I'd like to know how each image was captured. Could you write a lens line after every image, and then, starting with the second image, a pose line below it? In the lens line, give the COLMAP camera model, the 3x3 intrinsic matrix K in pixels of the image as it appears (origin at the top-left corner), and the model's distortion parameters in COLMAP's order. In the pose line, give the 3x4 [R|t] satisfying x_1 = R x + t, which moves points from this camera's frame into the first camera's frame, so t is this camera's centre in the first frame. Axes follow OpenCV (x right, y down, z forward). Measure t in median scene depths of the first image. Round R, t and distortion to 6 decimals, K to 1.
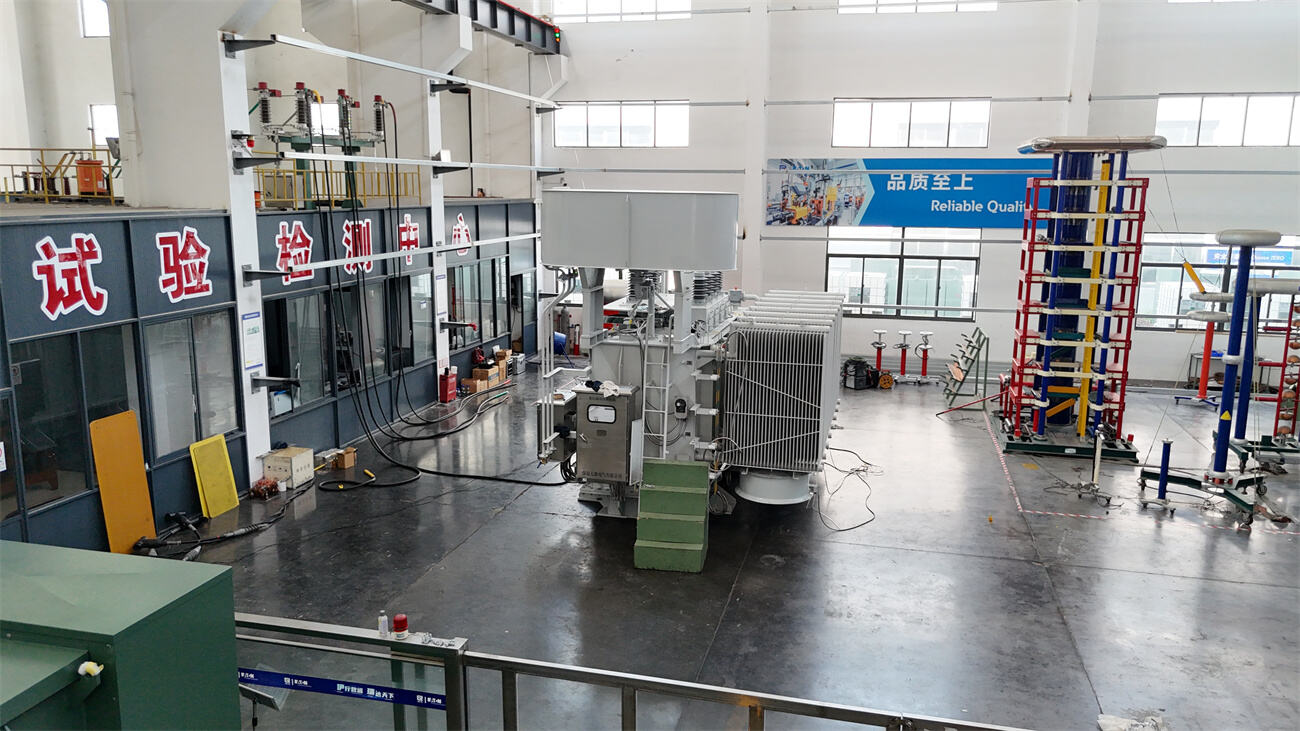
lens RADIAL K [[999.3, 0, 655.7], [0, 999.3, 365.7], [0, 0, 1]] dist [0.071677, -0.020072]
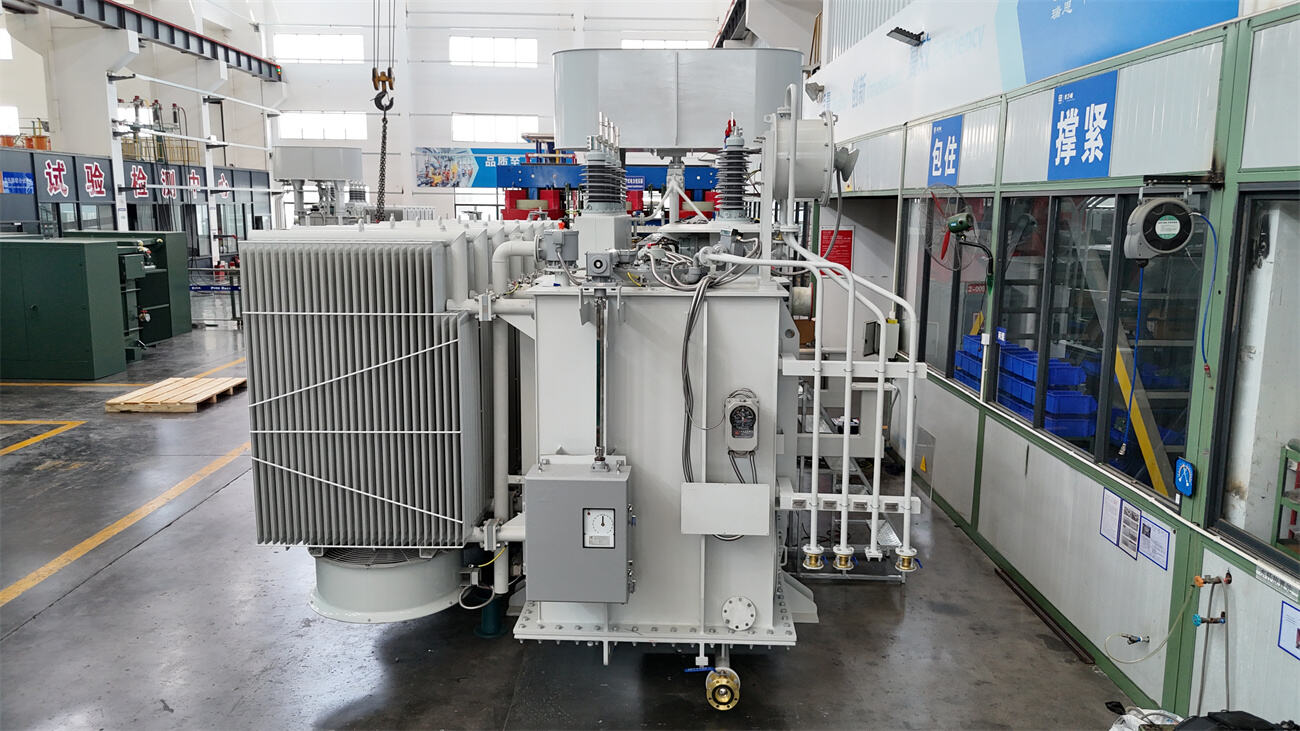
lens RADIAL K [[999.3, 0, 644.6], [0, 999.3, 364.4], [0, 0, 1]] dist [0.071677, -0.020072]
pose [[0.972603, -0.040327, 0.228948, 0.099577], [0.044853, 0.998887, -0.014597, 0.238535], [-0.228104, 0.024466, 0.973329, -0.865271]]
